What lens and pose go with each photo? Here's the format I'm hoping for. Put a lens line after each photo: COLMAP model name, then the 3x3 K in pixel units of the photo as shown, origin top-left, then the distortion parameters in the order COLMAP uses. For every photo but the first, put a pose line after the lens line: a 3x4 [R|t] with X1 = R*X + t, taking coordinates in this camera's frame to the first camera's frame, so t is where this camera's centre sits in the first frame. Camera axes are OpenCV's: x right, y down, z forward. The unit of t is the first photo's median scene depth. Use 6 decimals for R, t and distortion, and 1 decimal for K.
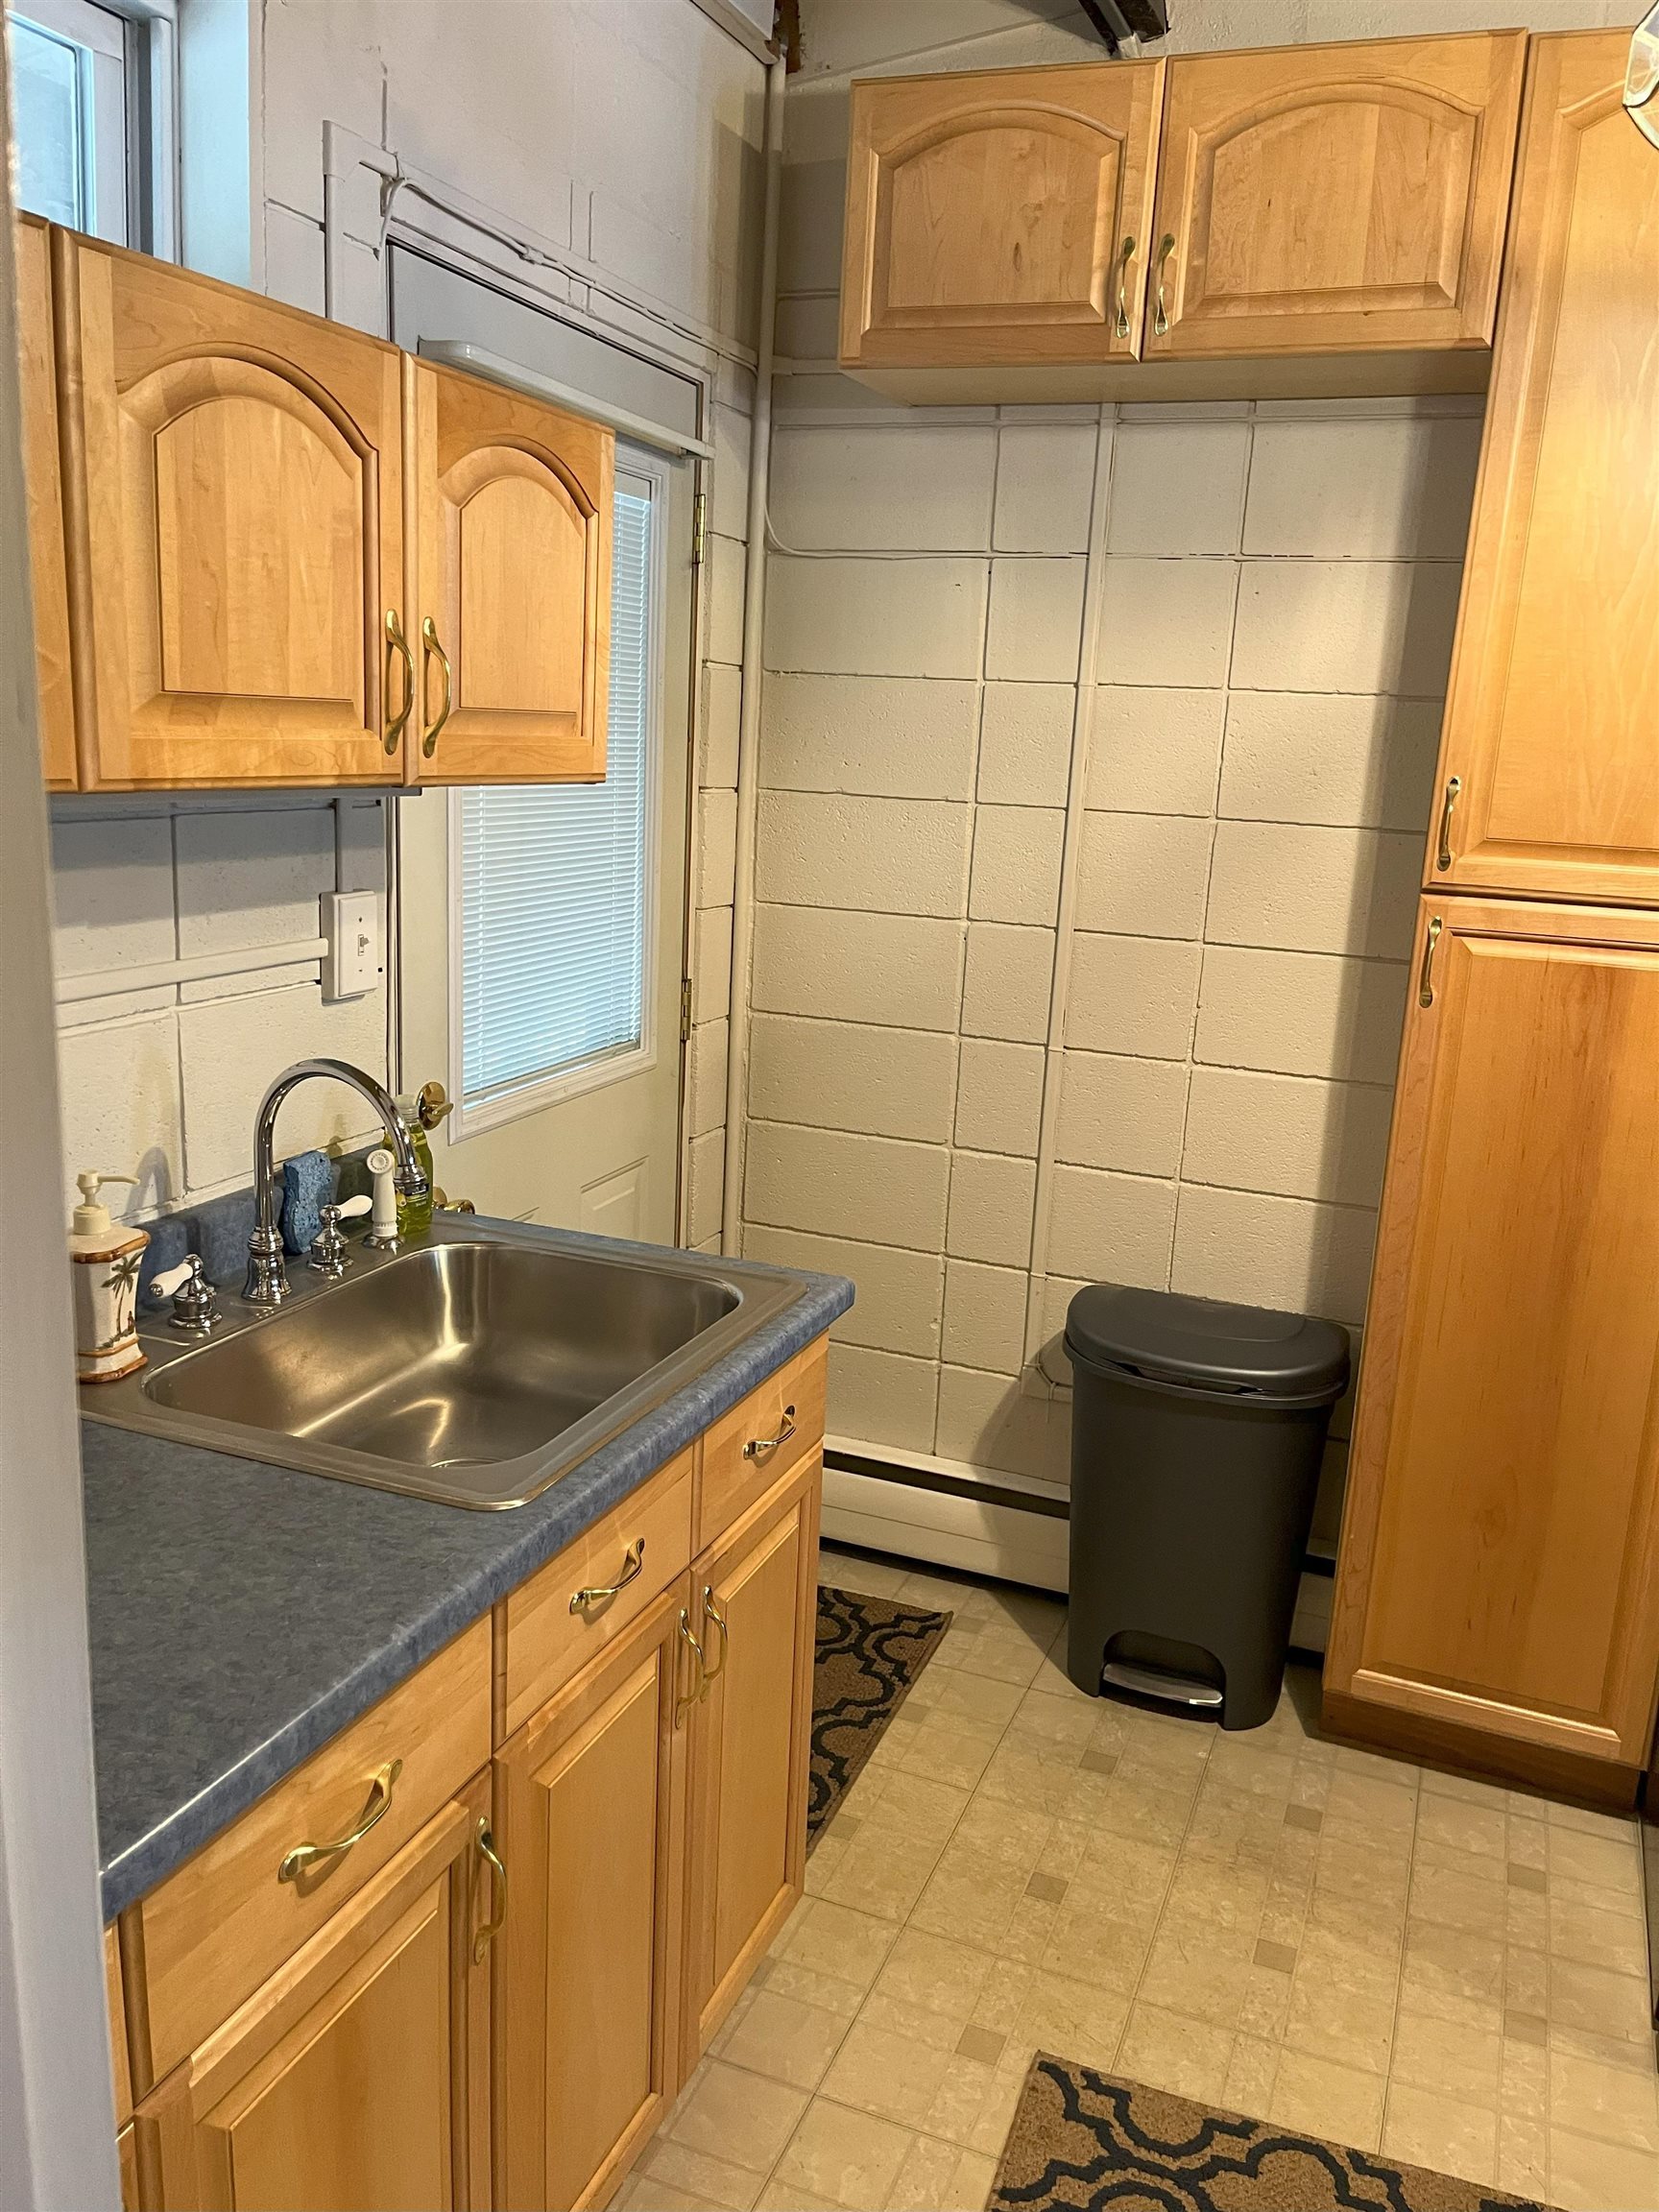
lens RADIAL K [[1680.9, 0, 832.8], [0, 1680.9, 1116.8], [0, 0, 1]] dist [0.101959, -0.142294]
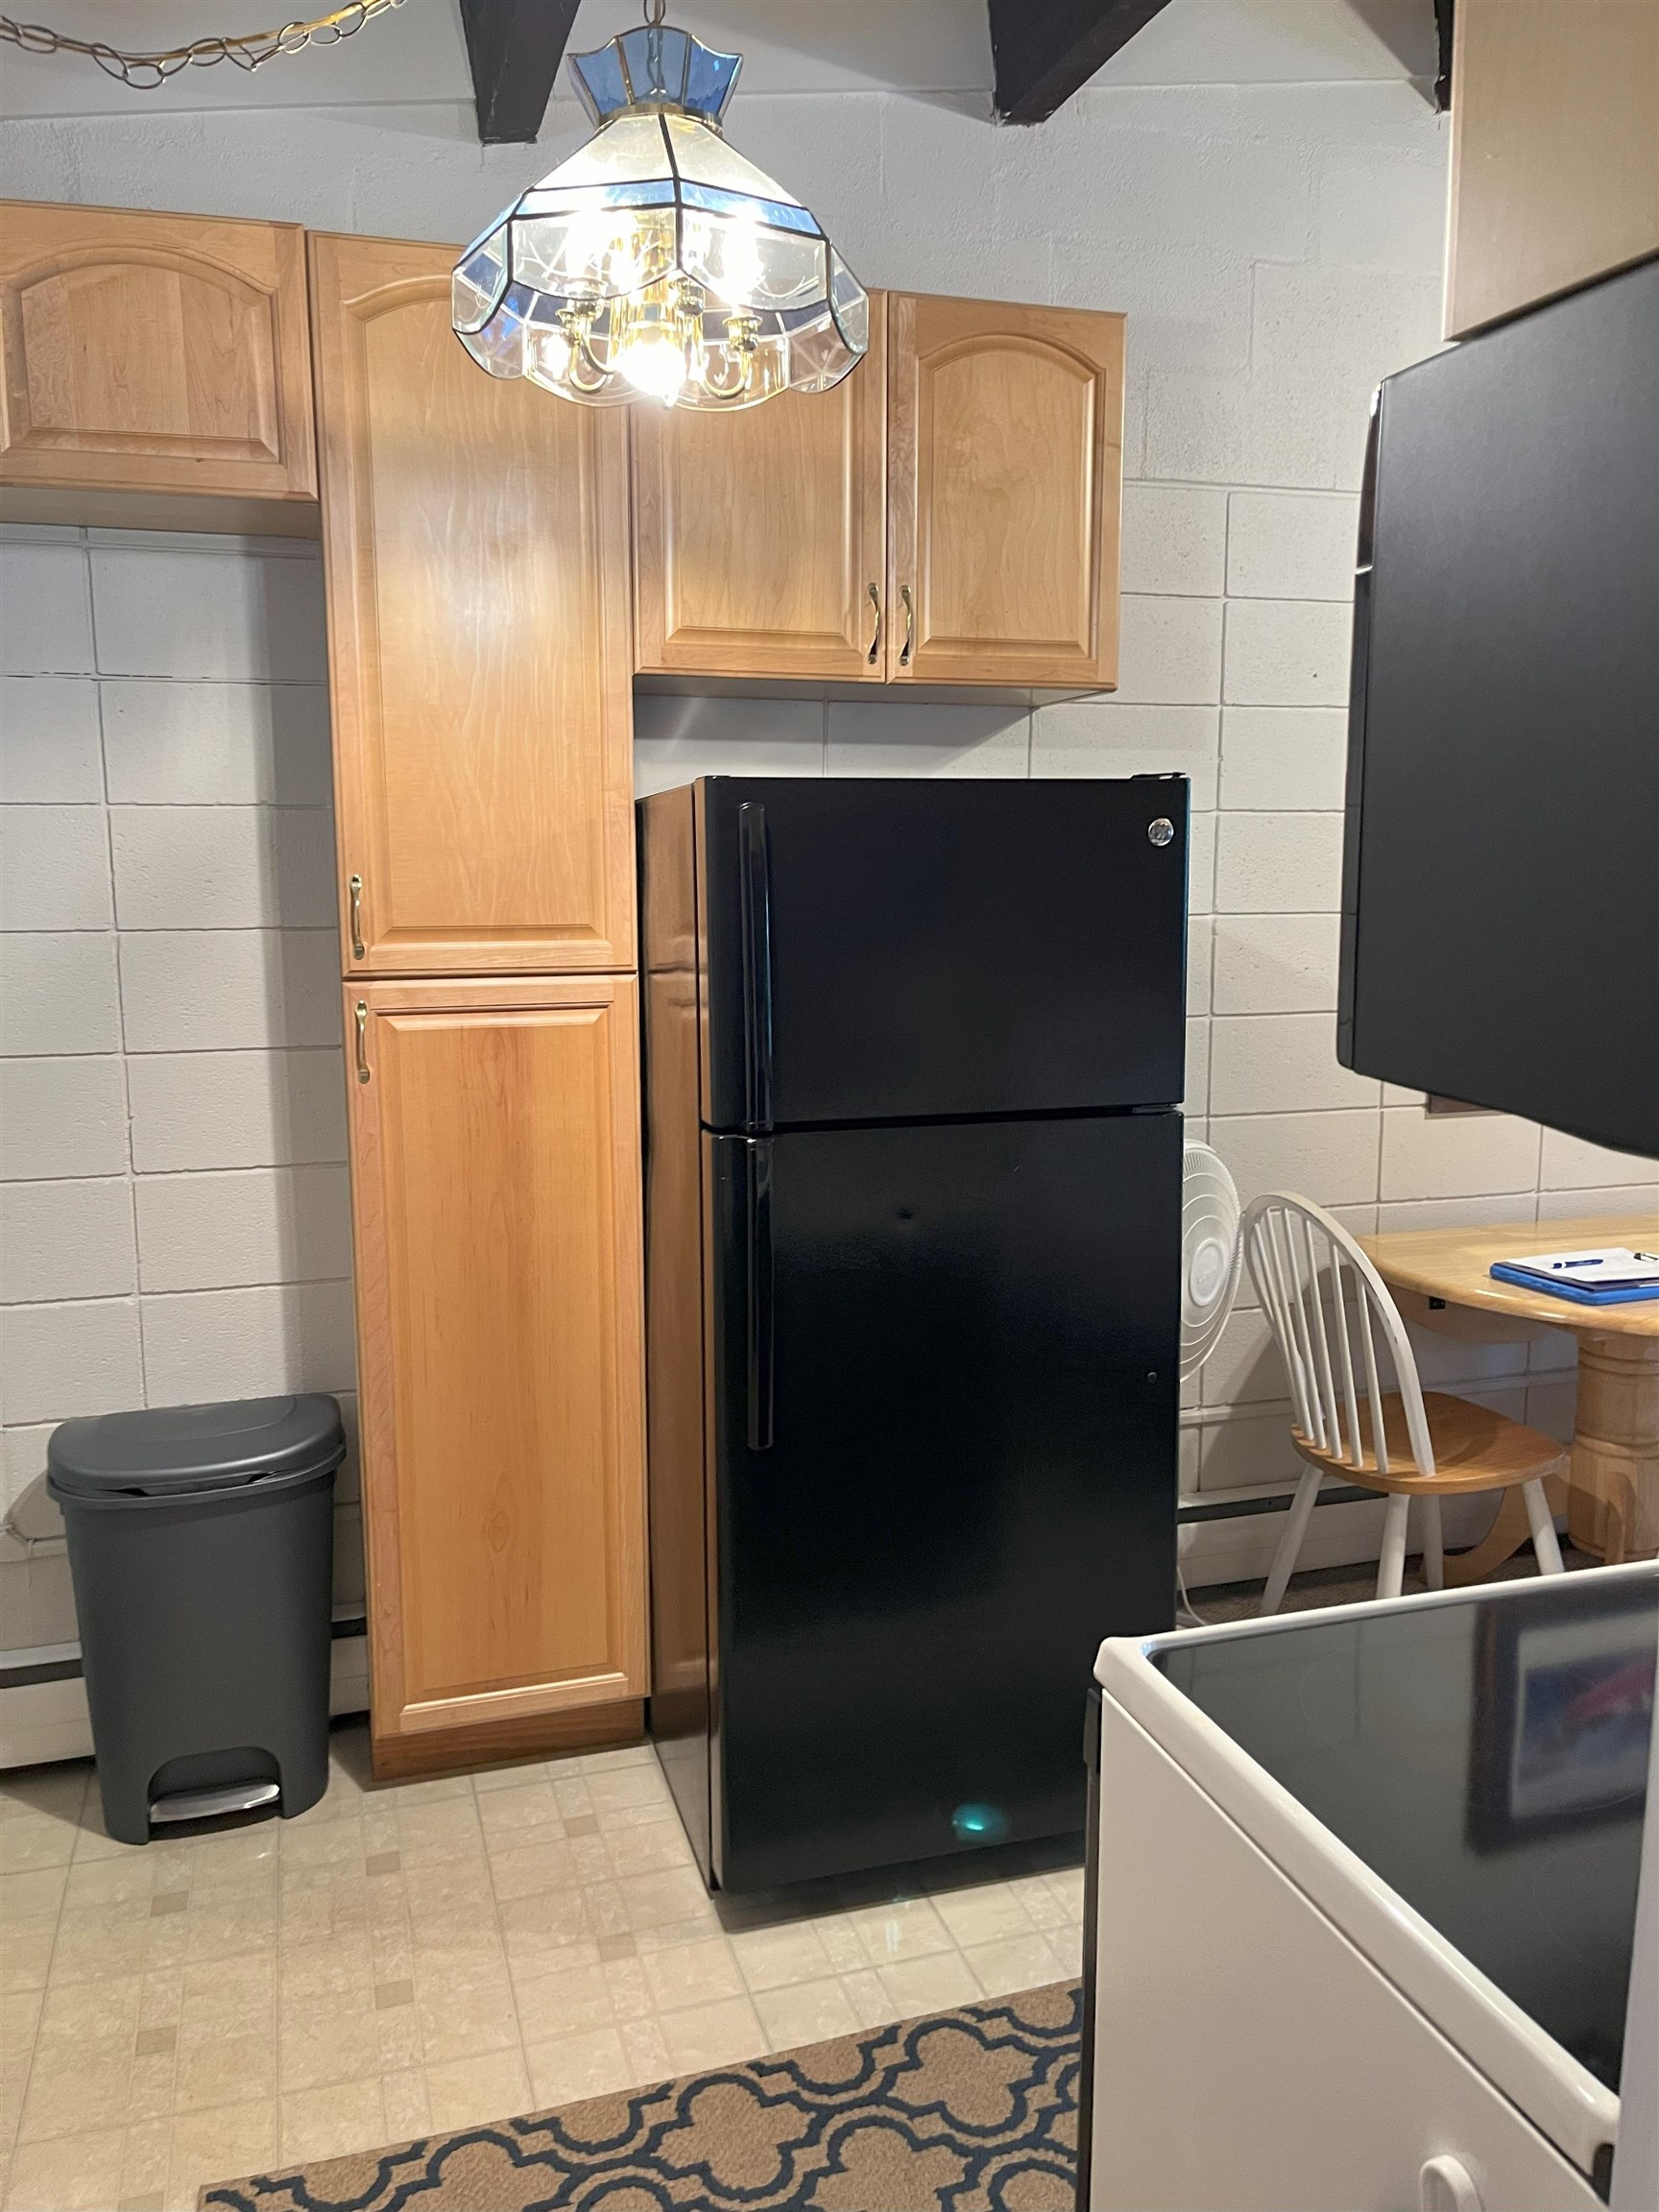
lens RADIAL K [[1680.9, 0, 832.8], [0, 1680.9, 1116.8], [0, 0, 1]] dist [0.101959, -0.142294]
pose [[0.773107, -0.151000, 0.616039, -0.099094], [0.187244, 0.982296, 0.005791, 0.007805], [-0.606007, 0.110873, 0.787694, -0.047276]]
